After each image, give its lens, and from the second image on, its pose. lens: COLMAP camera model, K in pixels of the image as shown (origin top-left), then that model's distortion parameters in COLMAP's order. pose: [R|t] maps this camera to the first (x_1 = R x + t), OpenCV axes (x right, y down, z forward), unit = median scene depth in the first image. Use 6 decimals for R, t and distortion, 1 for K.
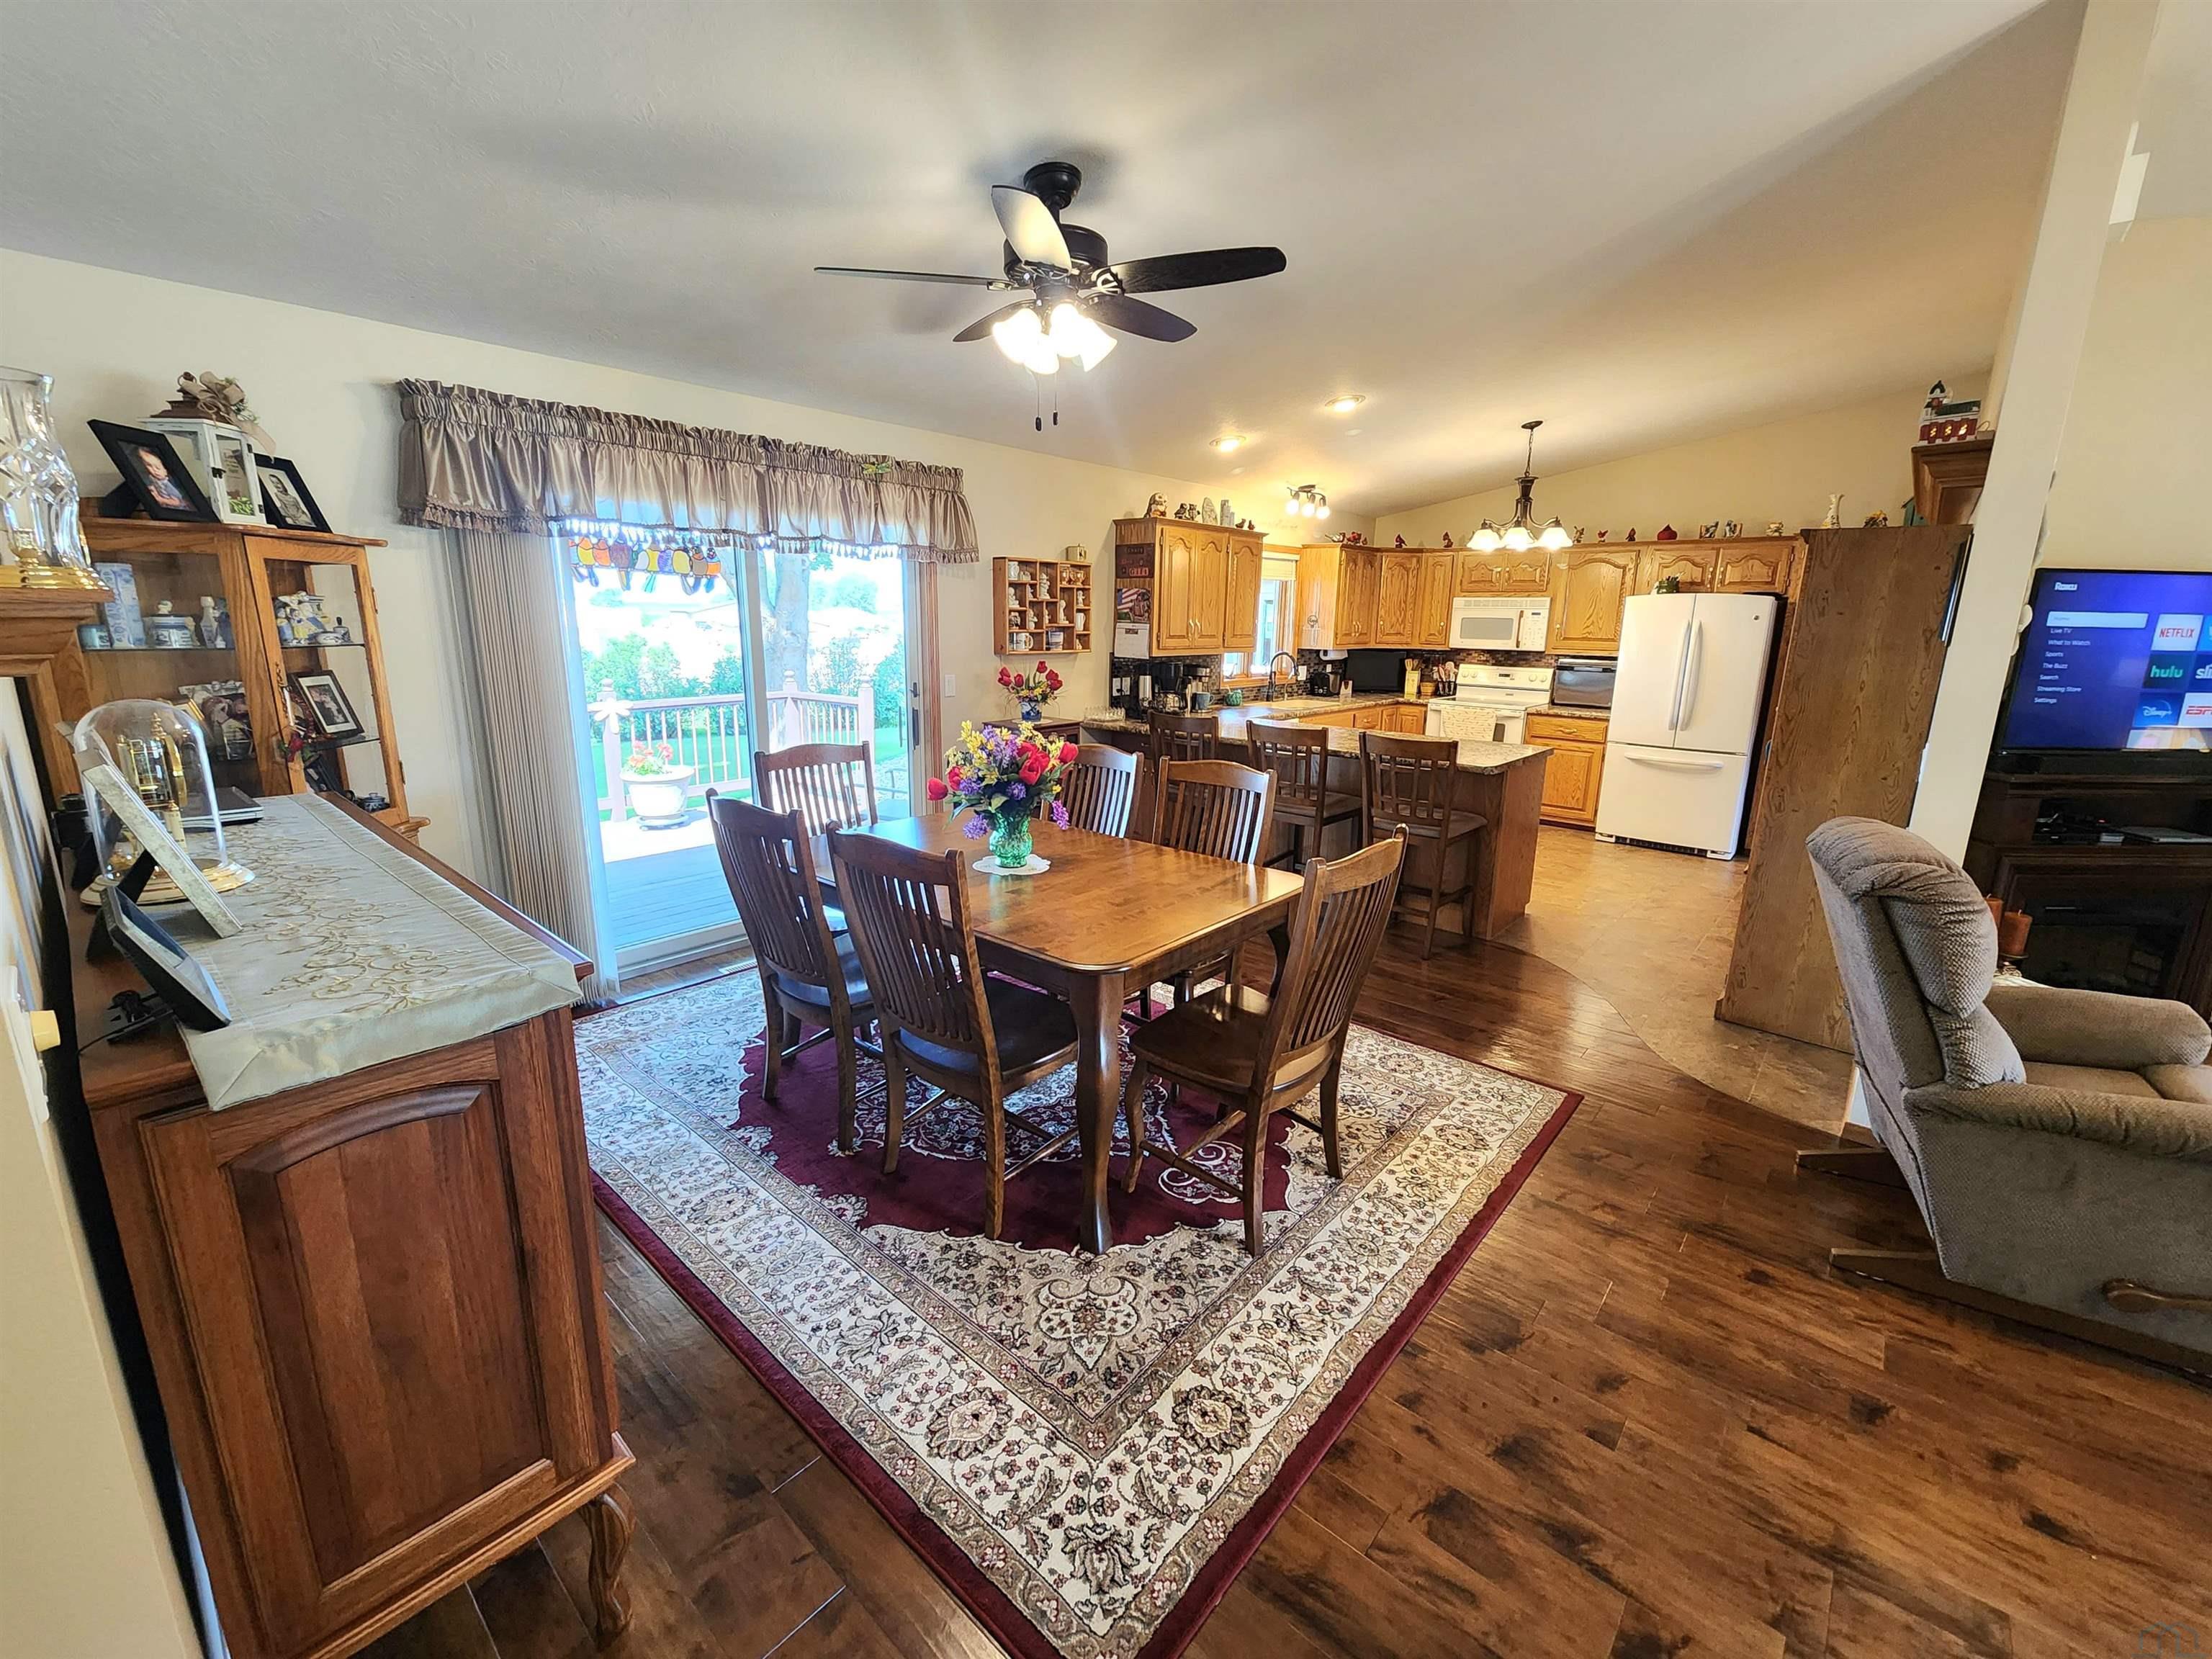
lens RADIAL K [[910.7, 0, 1115.9], [0, 910.7, 817.1], [0, 0, 1]] dist [0.002016, -0.002620]
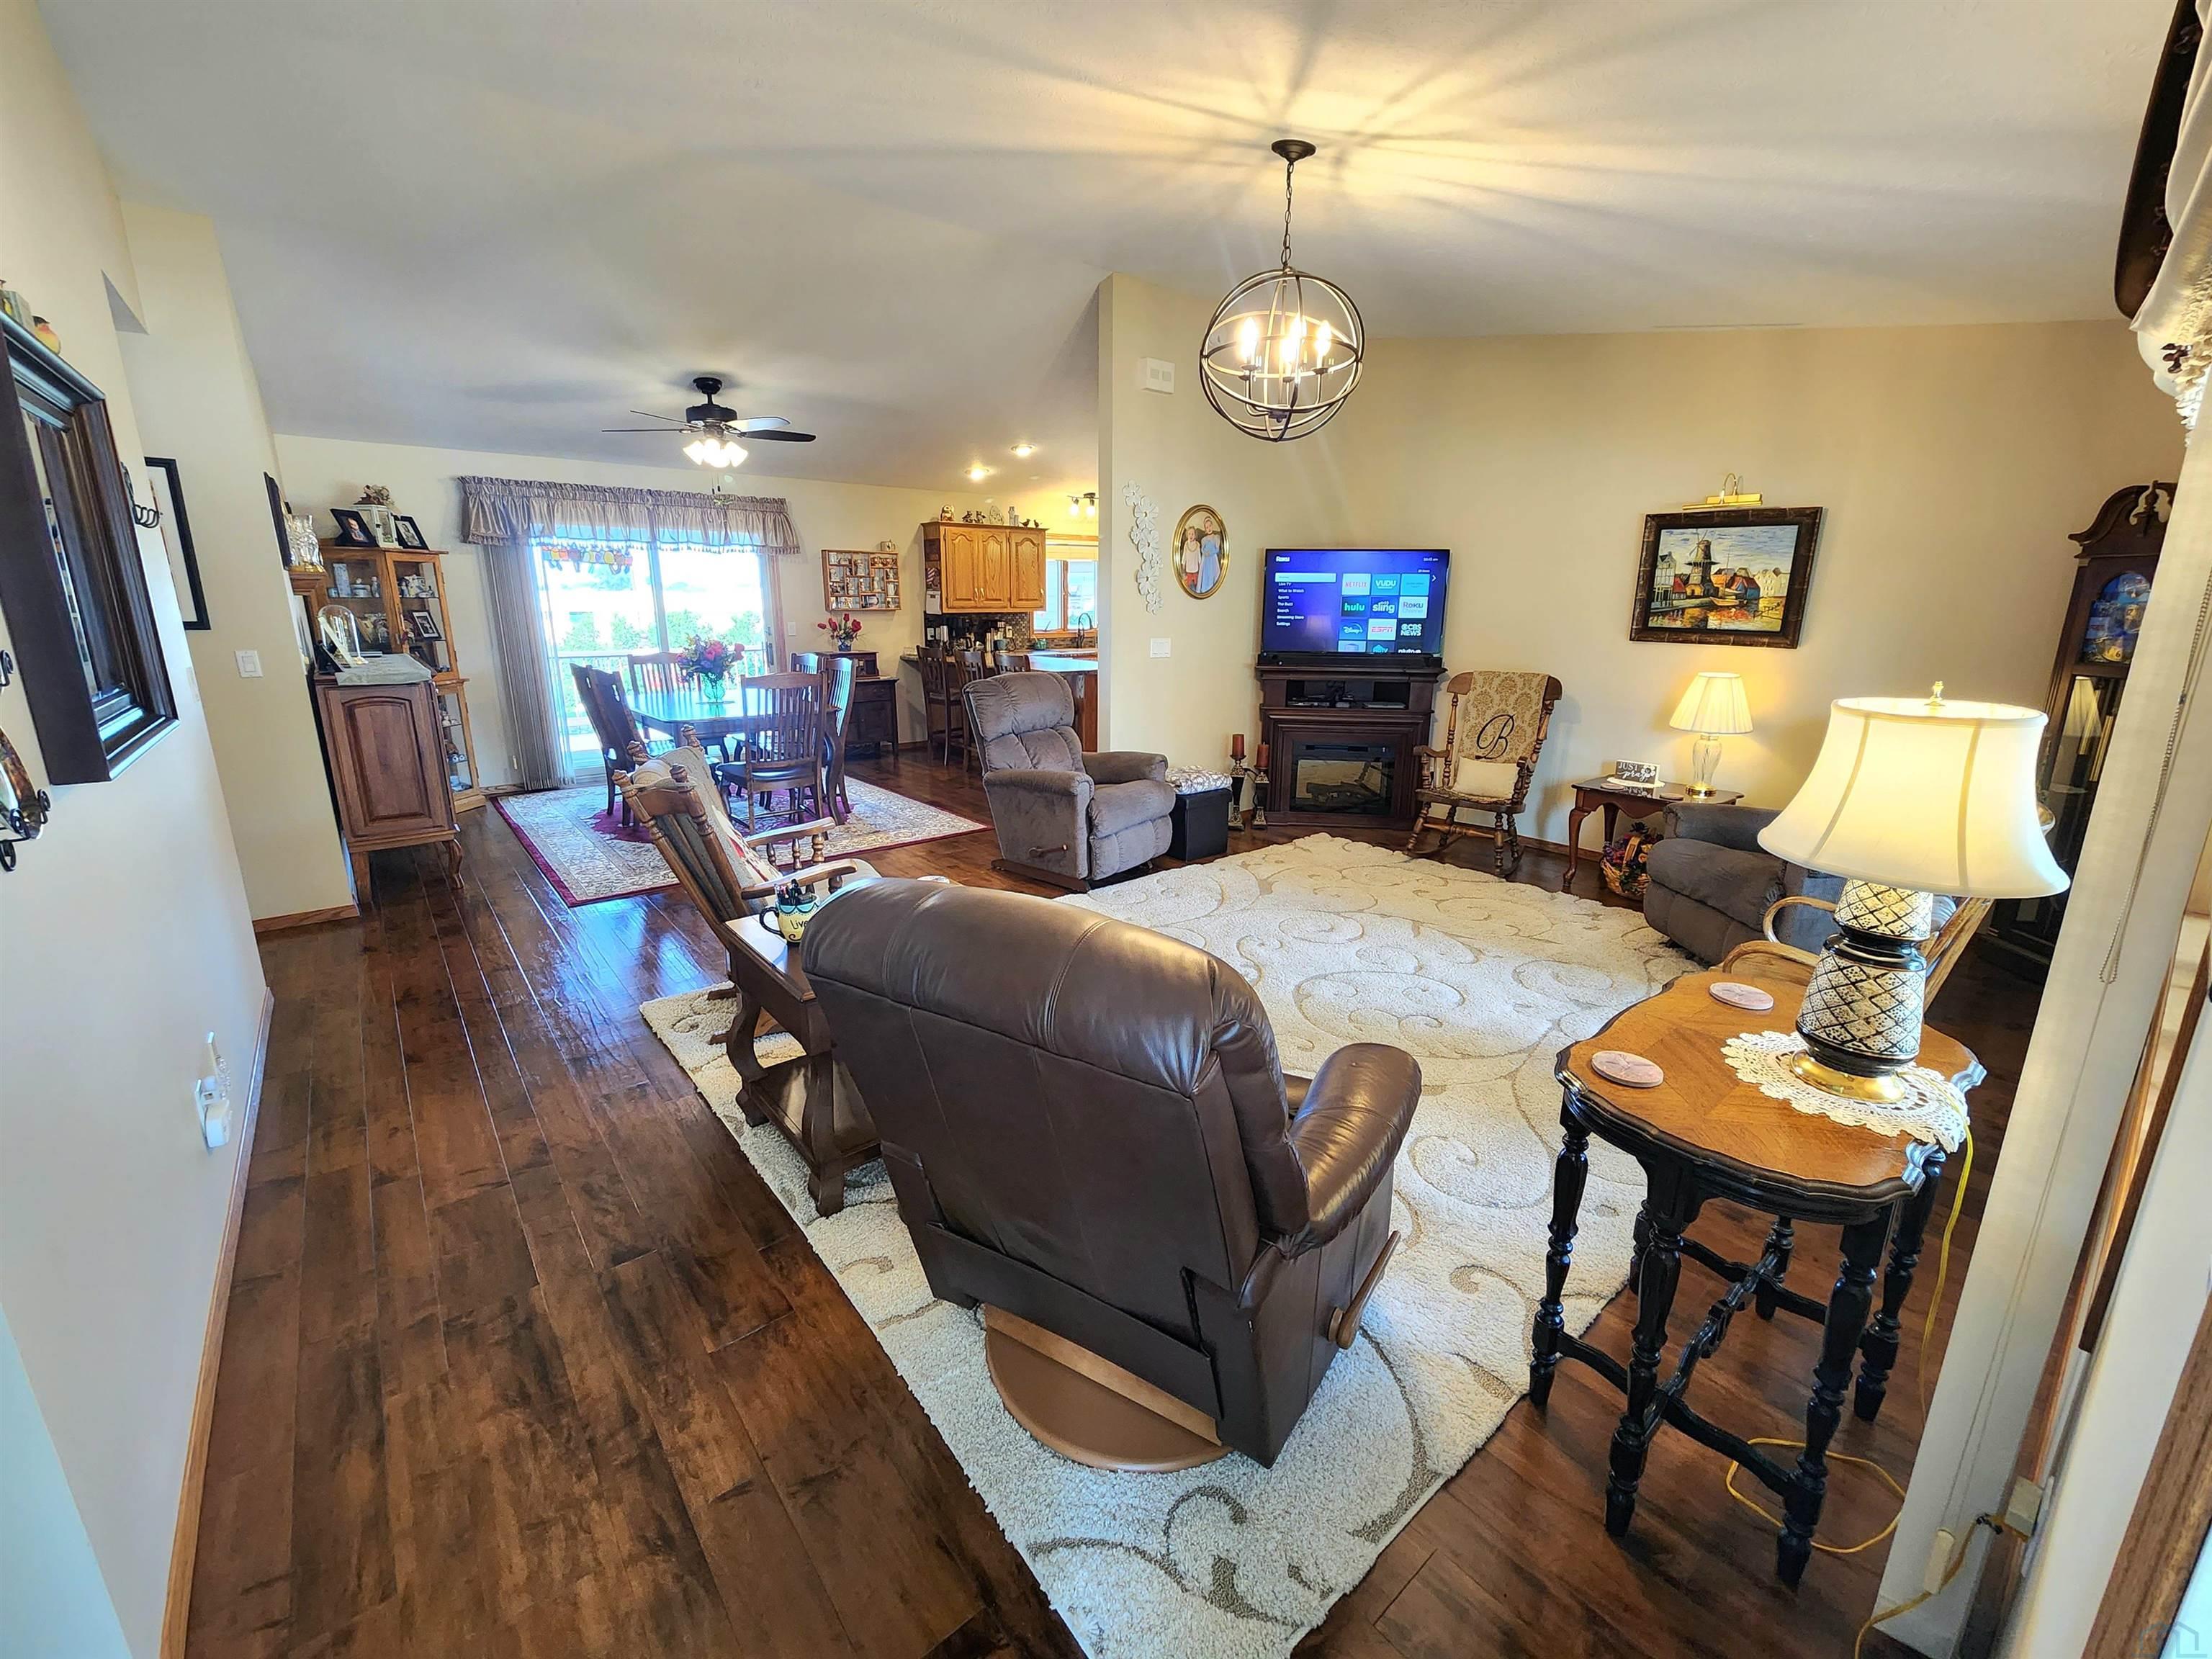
lens RADIAL K [[910.7, 0, 1120.4], [0, 910.7, 818.2], [0, 0, 1]] dist [0.002016, -0.002620]
pose [[0.987187, 0.028283, -0.157040, 0.906720], [-0.025095, 0.999437, 0.022248, 0.197495], [0.157581, -0.018022, 0.987342, -0.729128]]
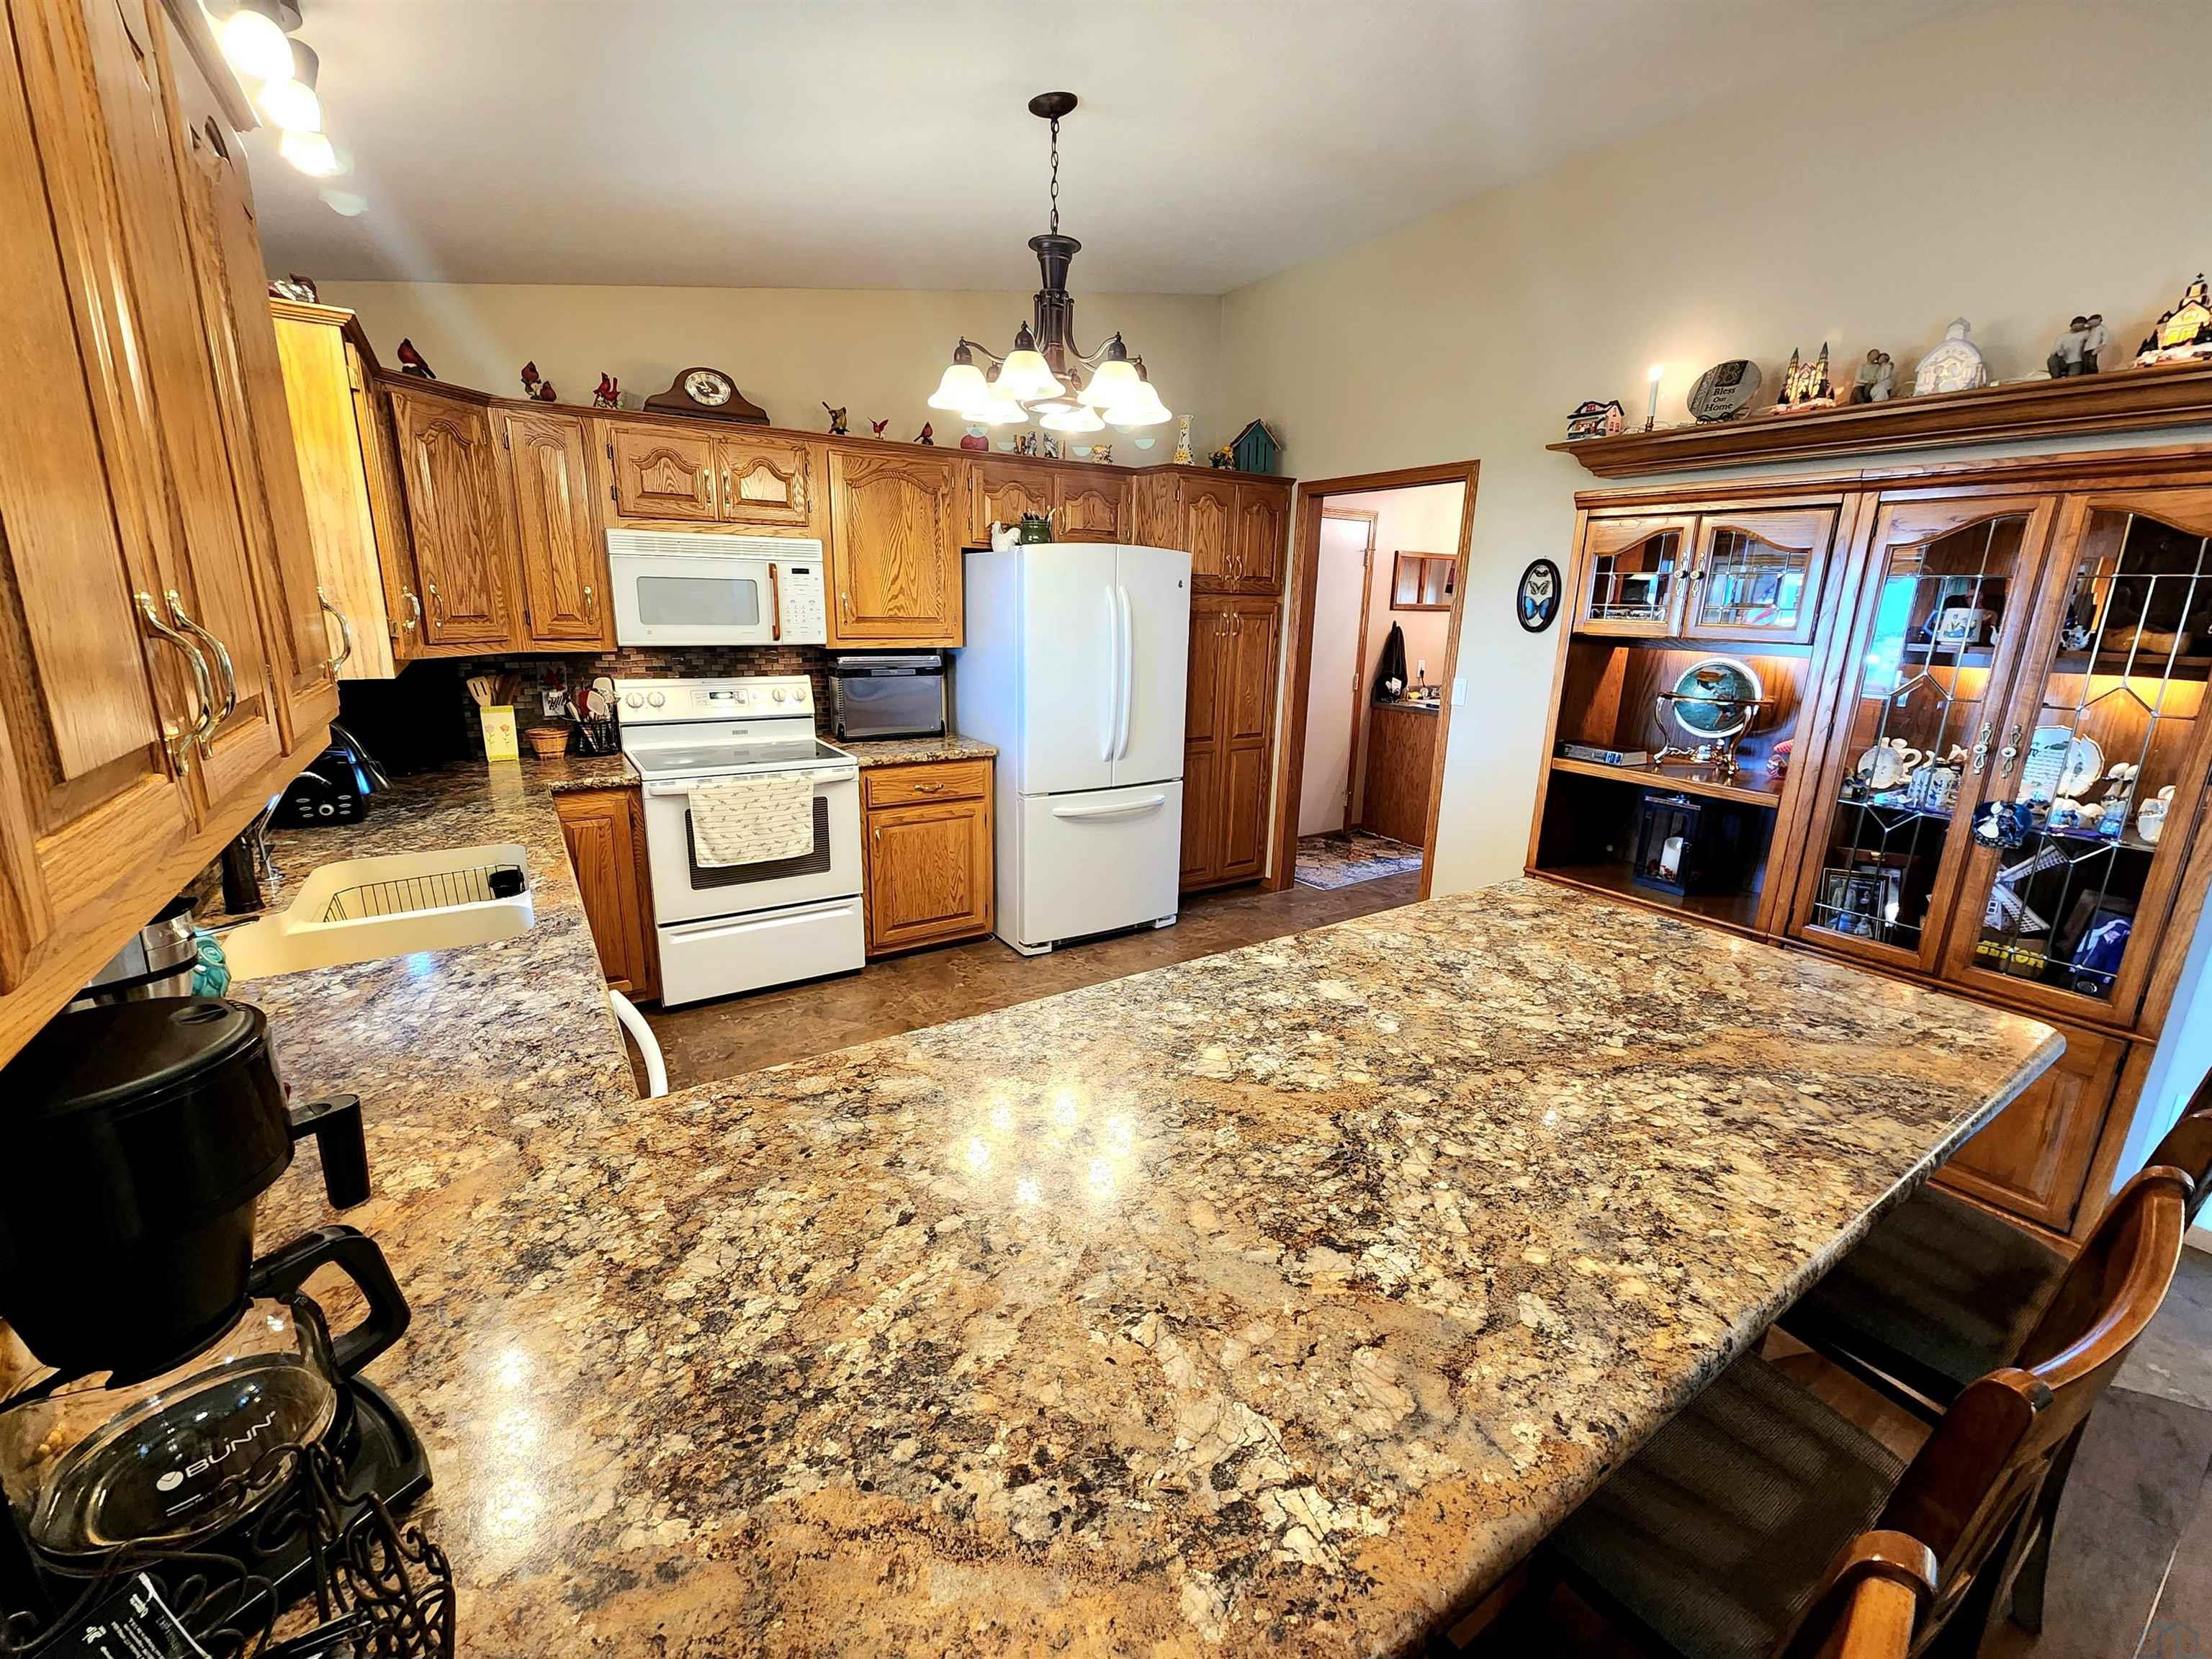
lens RADIAL K [[910.7, 0, 1111.9], [0, 910.7, 819.8], [0, 0, 1]] dist [0.002016, -0.002620]
pose [[0.261529, -0.239194, 0.935087, 0.004740], [0.193262, 0.962164, 0.192068, -0.304100], [-0.945649, 0.130485, 0.297861, 1.388577]]
